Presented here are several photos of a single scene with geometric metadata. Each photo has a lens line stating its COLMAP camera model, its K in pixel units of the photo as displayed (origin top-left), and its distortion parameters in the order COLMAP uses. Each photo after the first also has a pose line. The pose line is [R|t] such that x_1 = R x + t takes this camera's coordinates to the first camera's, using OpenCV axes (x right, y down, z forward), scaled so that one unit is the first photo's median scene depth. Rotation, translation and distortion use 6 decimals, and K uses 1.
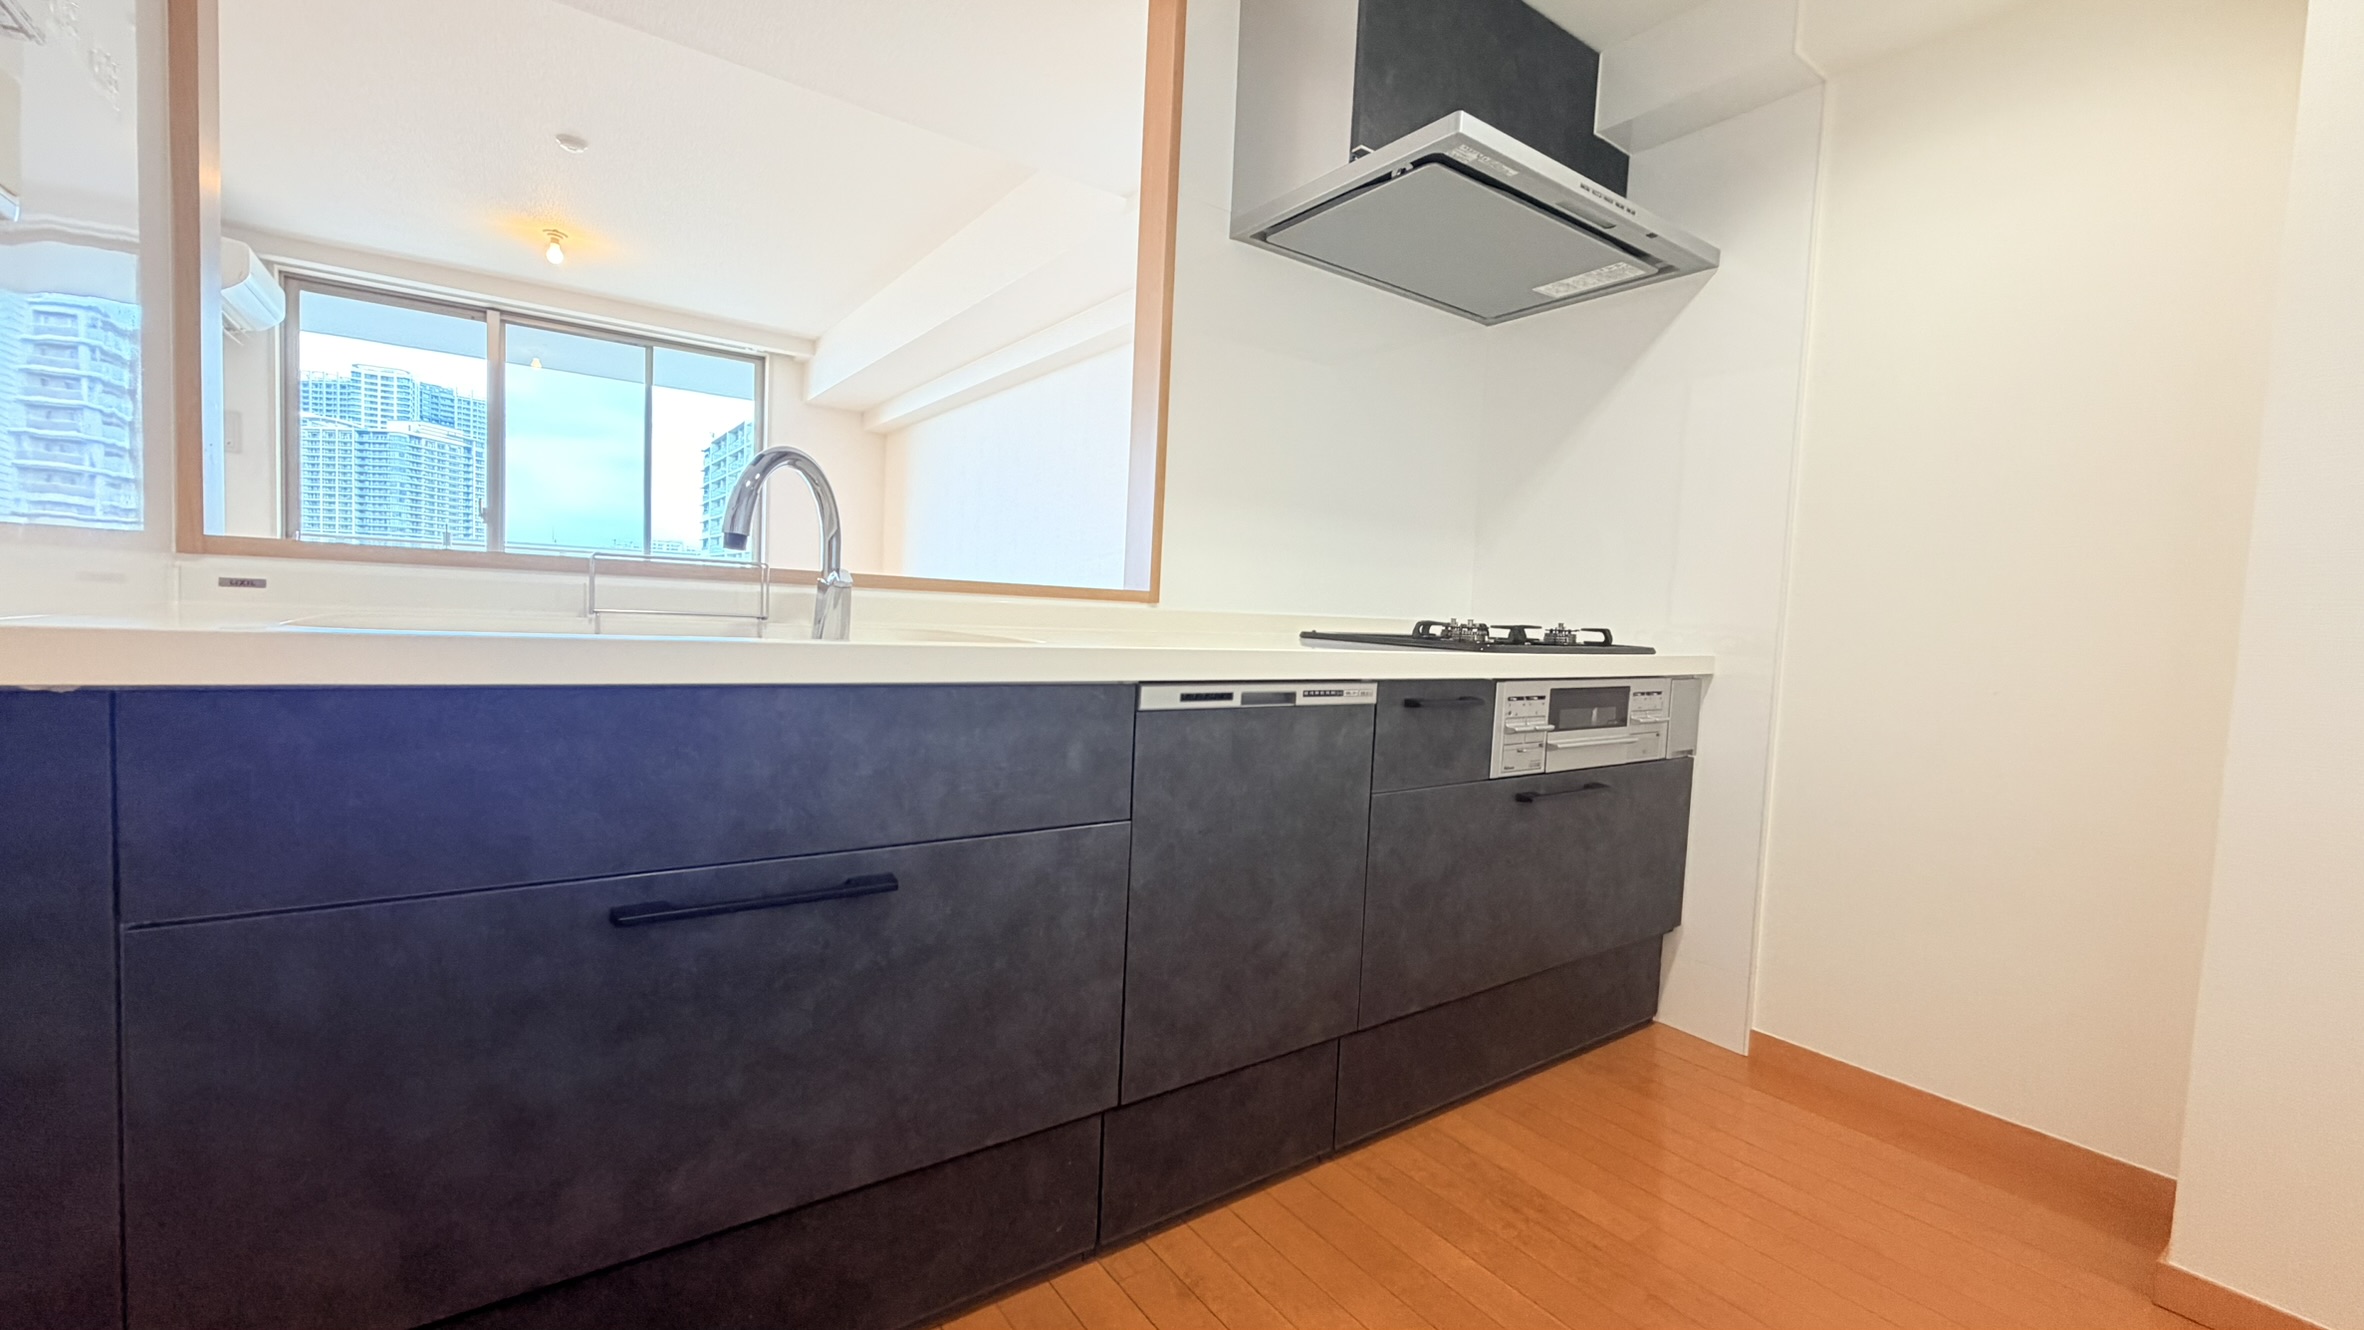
lens RADIAL K [[944.9, 0, 1182.0], [0, 944.9, 665.0], [0, 0, 1]] dist [0.018849, -0.000003]
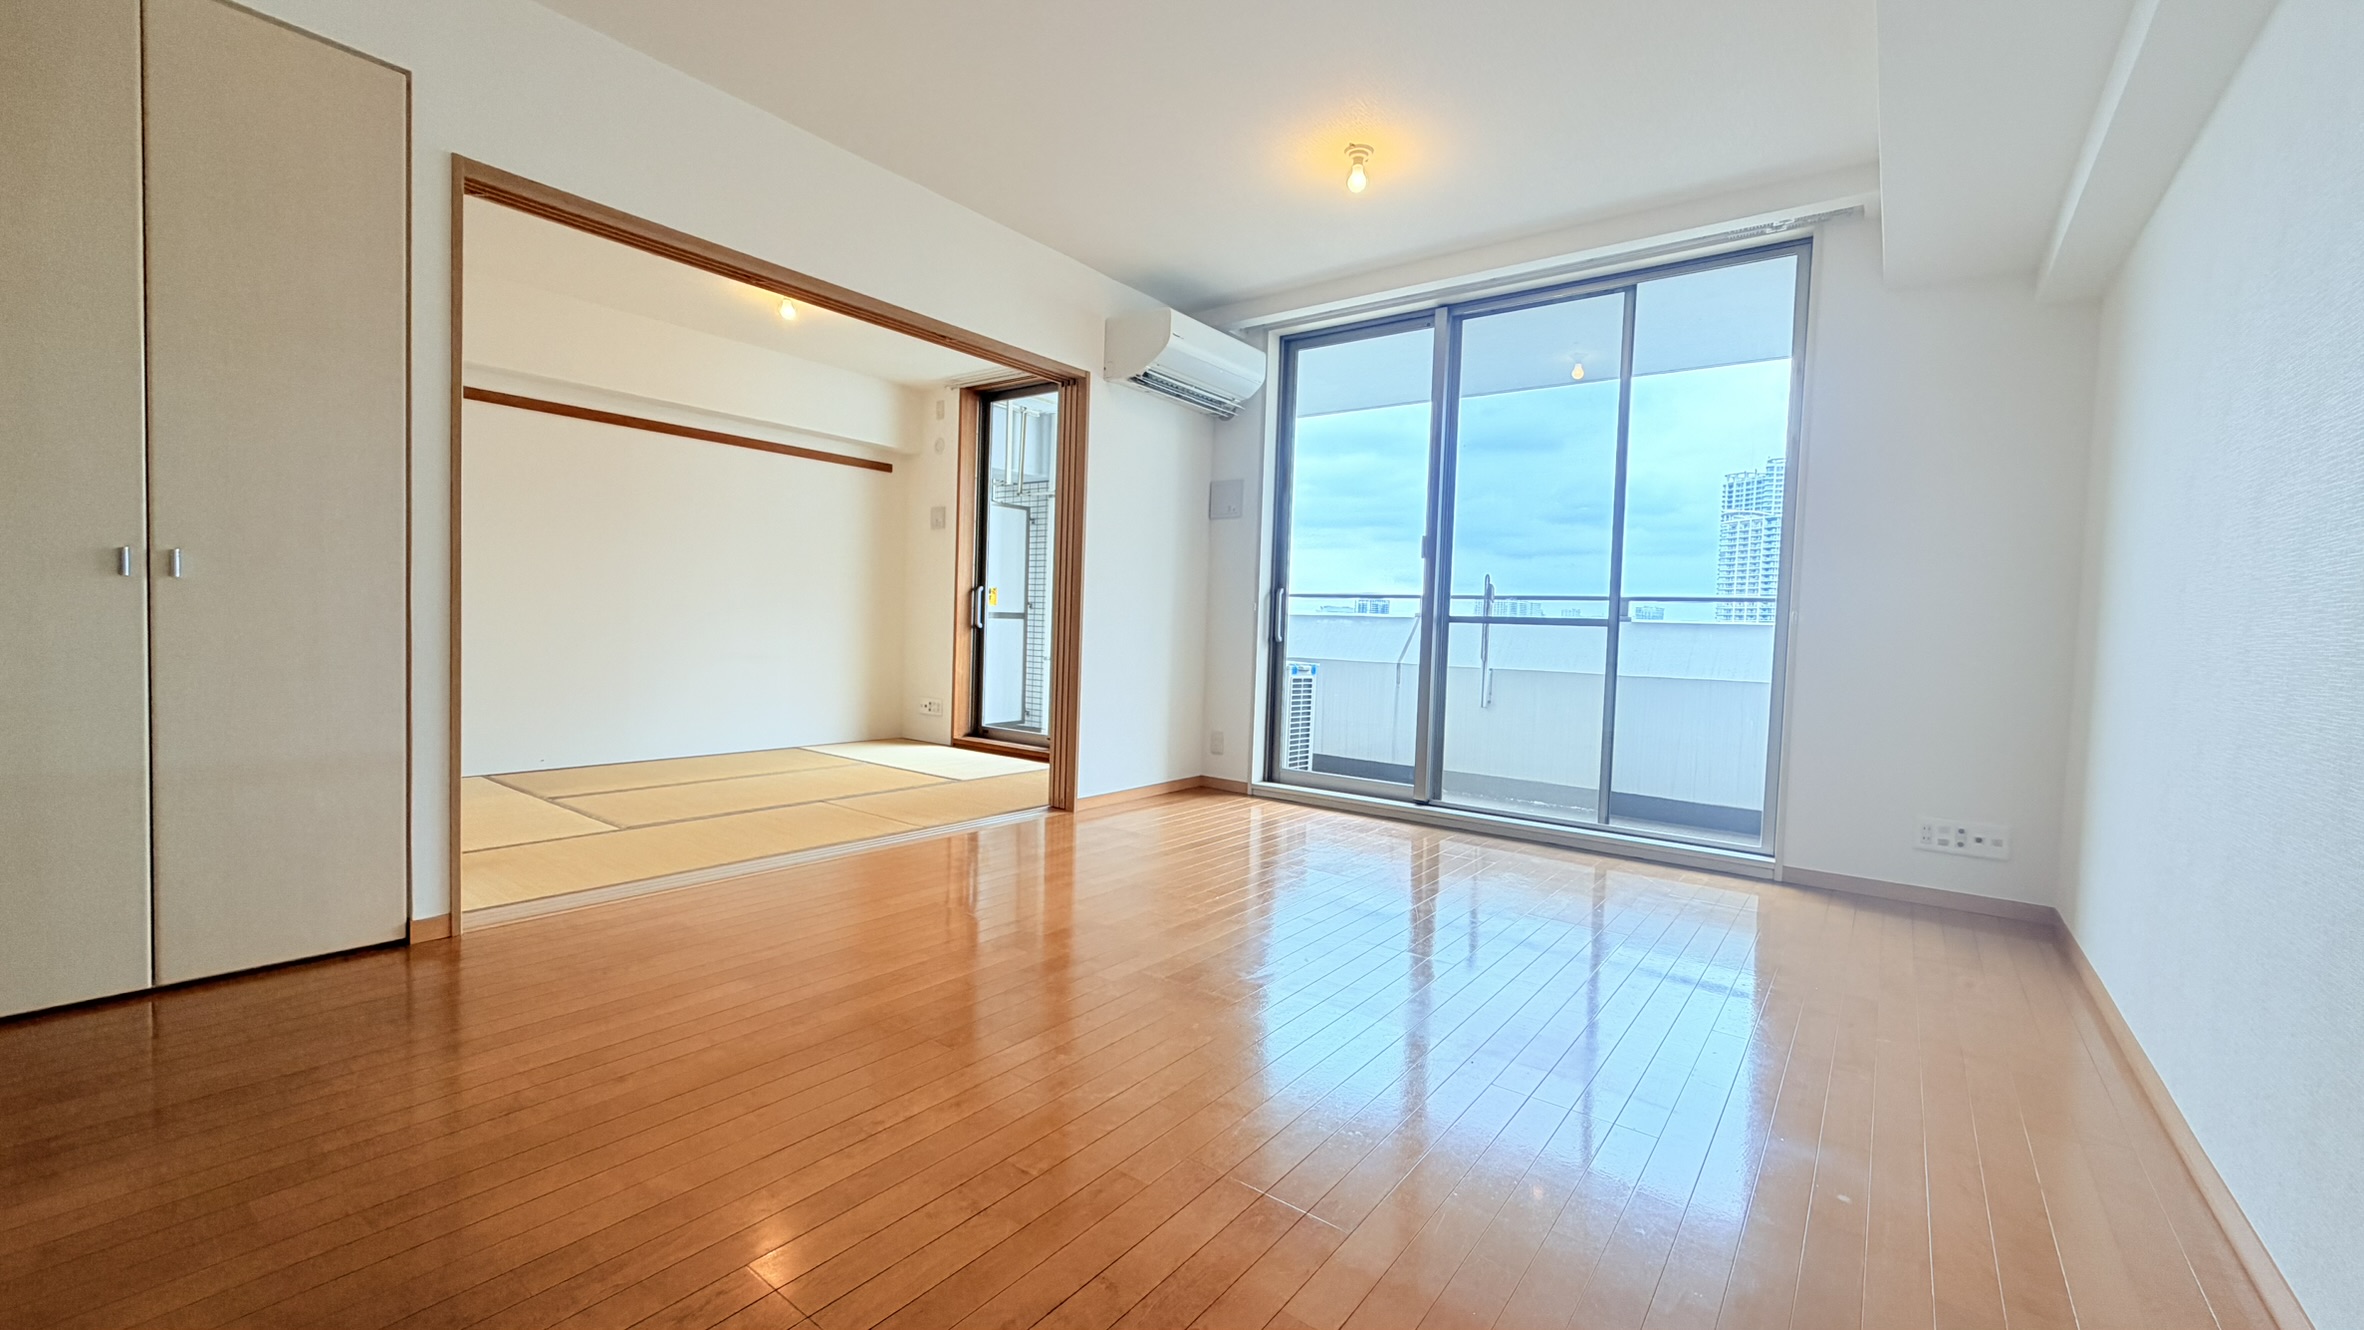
lens RADIAL K [[944.9, 0, 1182.0], [0, 944.9, 665.0], [0, 0, 1]] dist [0.018849, -0.000003]
pose [[0.297710, 0.006027, -0.954637, -0.003050], [-0.076191, 0.996940, -0.017467, -0.028185], [0.951611, 0.077935, 0.297258, 0.495795]]
